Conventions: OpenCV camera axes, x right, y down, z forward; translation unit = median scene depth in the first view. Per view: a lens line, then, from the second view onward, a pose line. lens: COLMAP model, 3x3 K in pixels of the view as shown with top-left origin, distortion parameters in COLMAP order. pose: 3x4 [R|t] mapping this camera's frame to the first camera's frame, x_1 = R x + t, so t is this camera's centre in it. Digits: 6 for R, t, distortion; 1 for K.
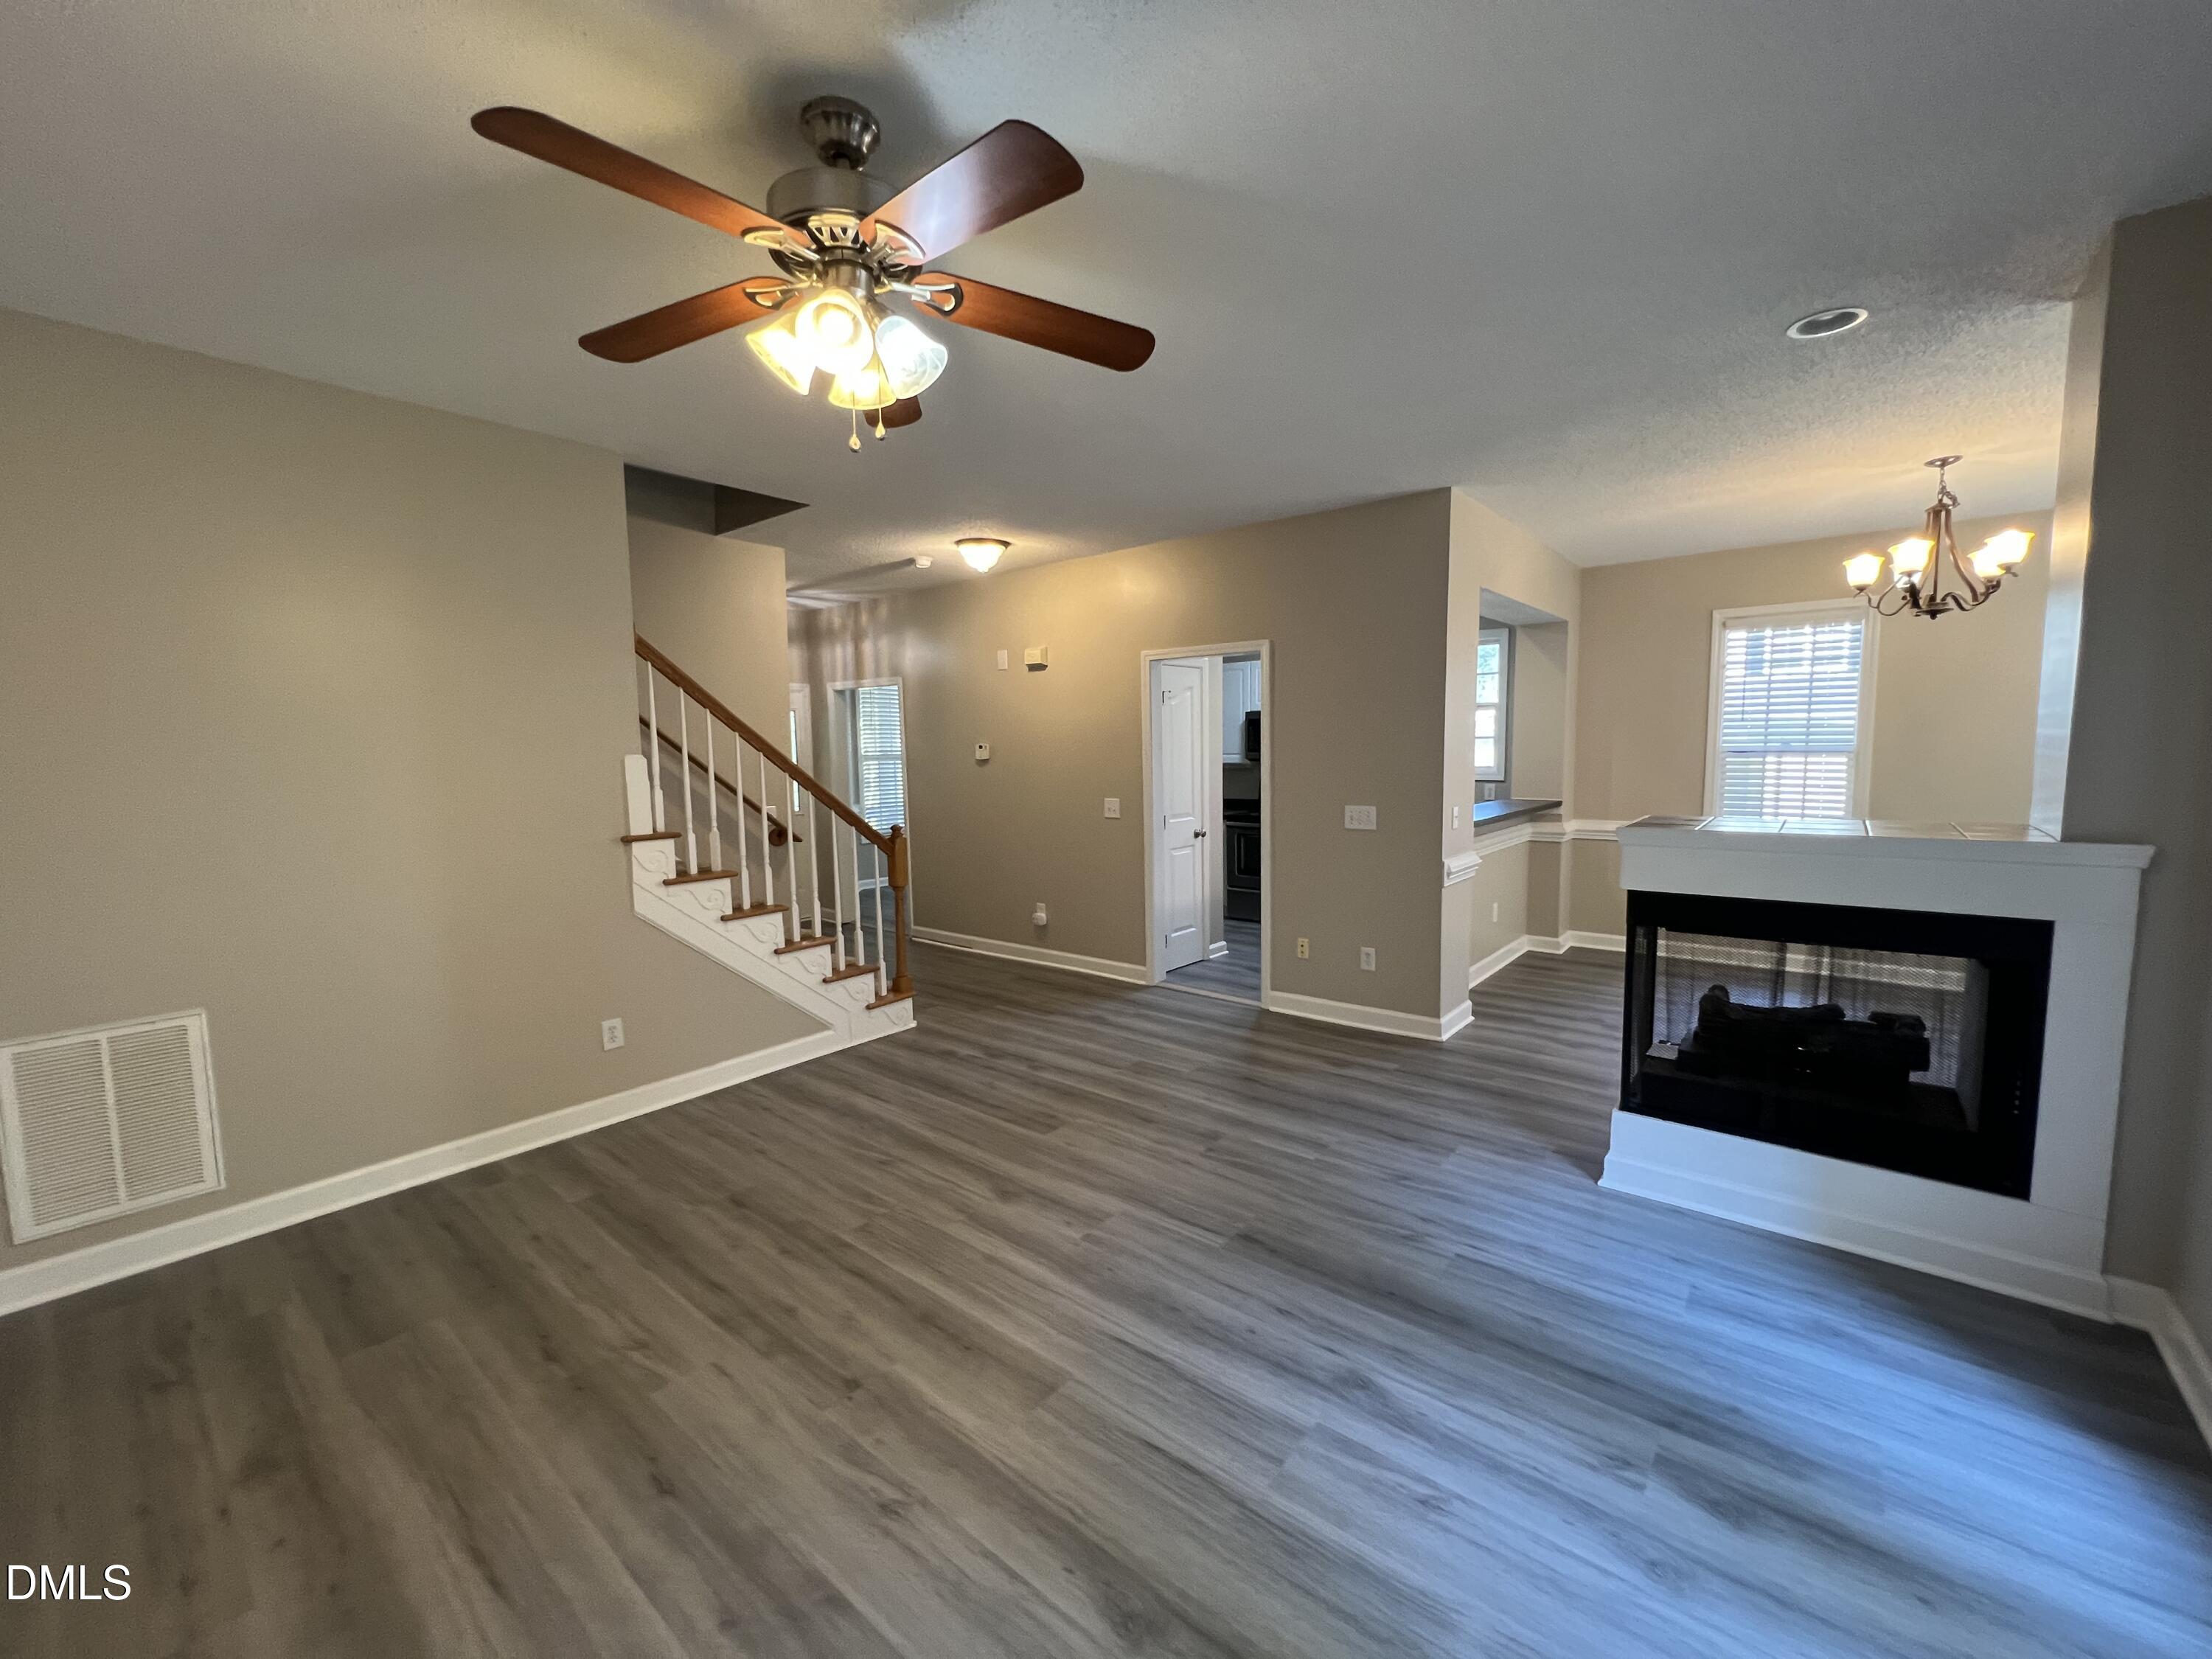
lens RADIAL K [[888.9, 0, 1104.9], [0, 888.9, 833.2], [0, 0, 1]] dist [-0.000923, 0.000171]
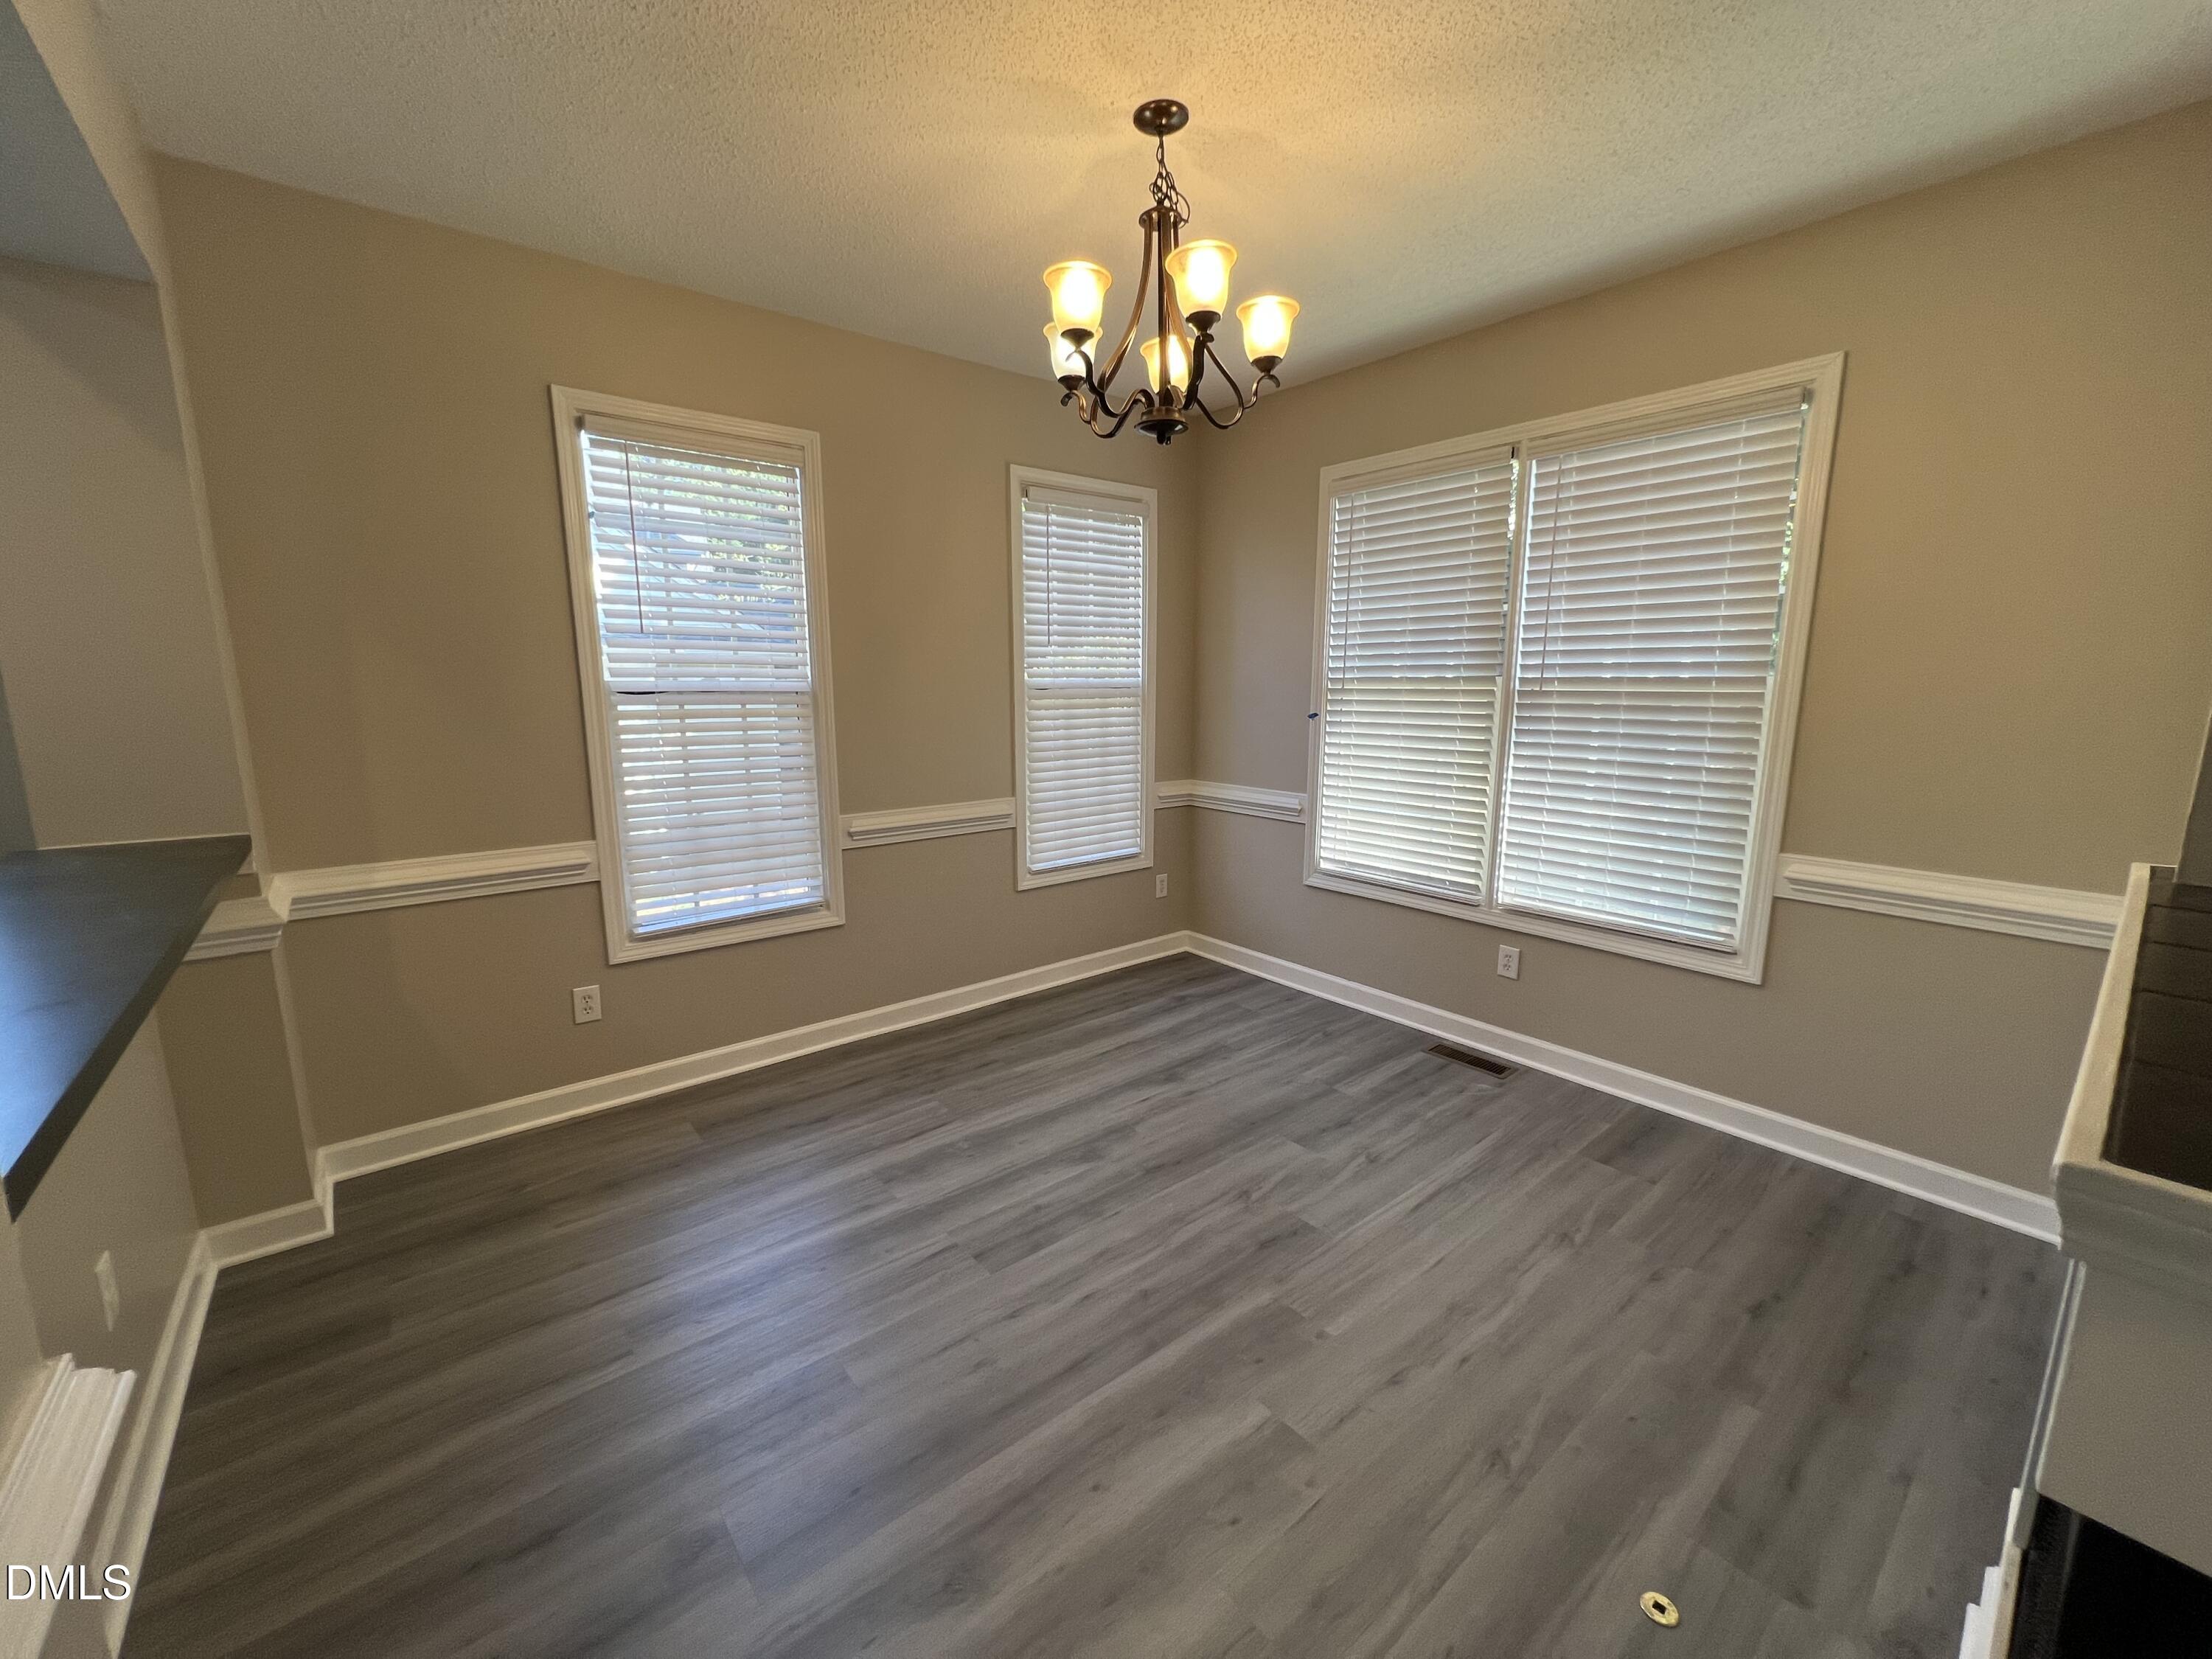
lens RADIAL K [[888.9, 0, 1104.9], [0, 888.9, 833.2], [0, 0, 1]] dist [-0.000923, 0.000171]
pose [[0.188873, -0.156458, 0.969457, 0.488818], [0.089838, 0.985839, 0.141600, -0.116358], [-0.977883, 0.060349, 0.200255, 1.224710]]
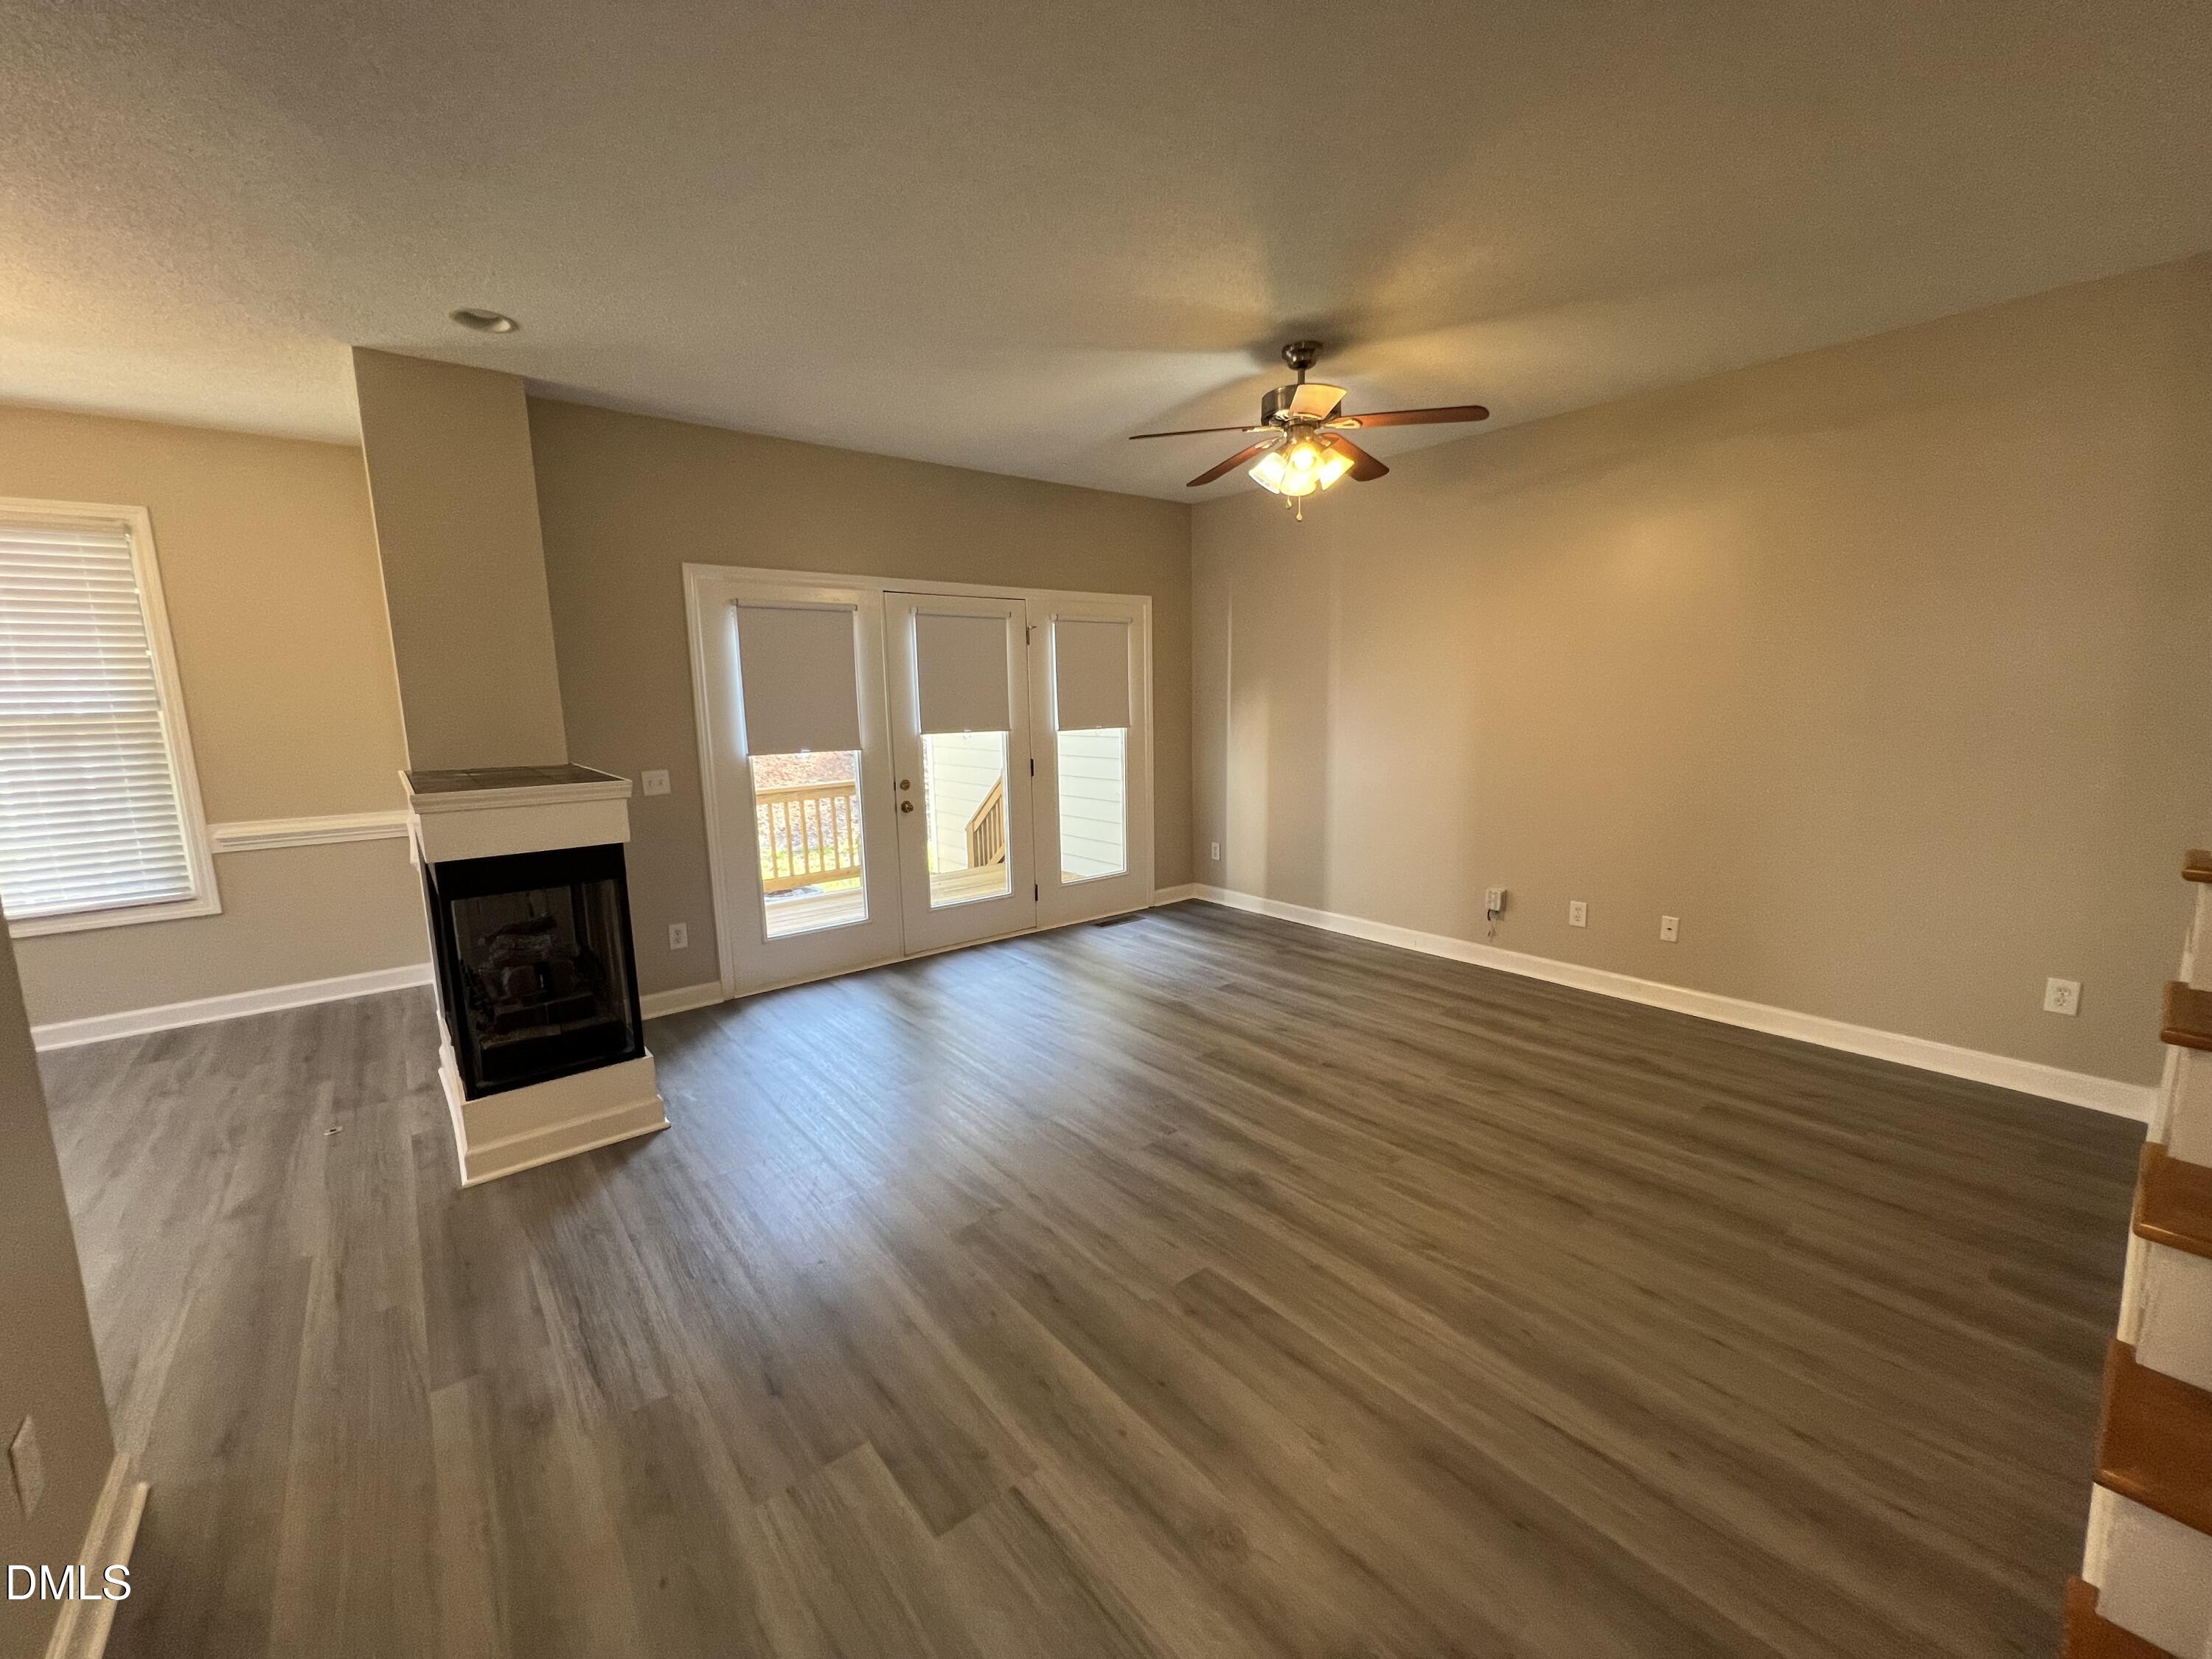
lens RADIAL K [[888.9, 0, 1104.9], [0, 888.9, 833.2], [0, 0, 1]] dist [-0.000923, 0.000171]
pose [[-0.979913, 0.003496, 0.199393, -0.144787], [0.053164, 0.968241, 0.244300, -0.157428], [-0.192206, 0.249994, -0.948978, 1.773184]]
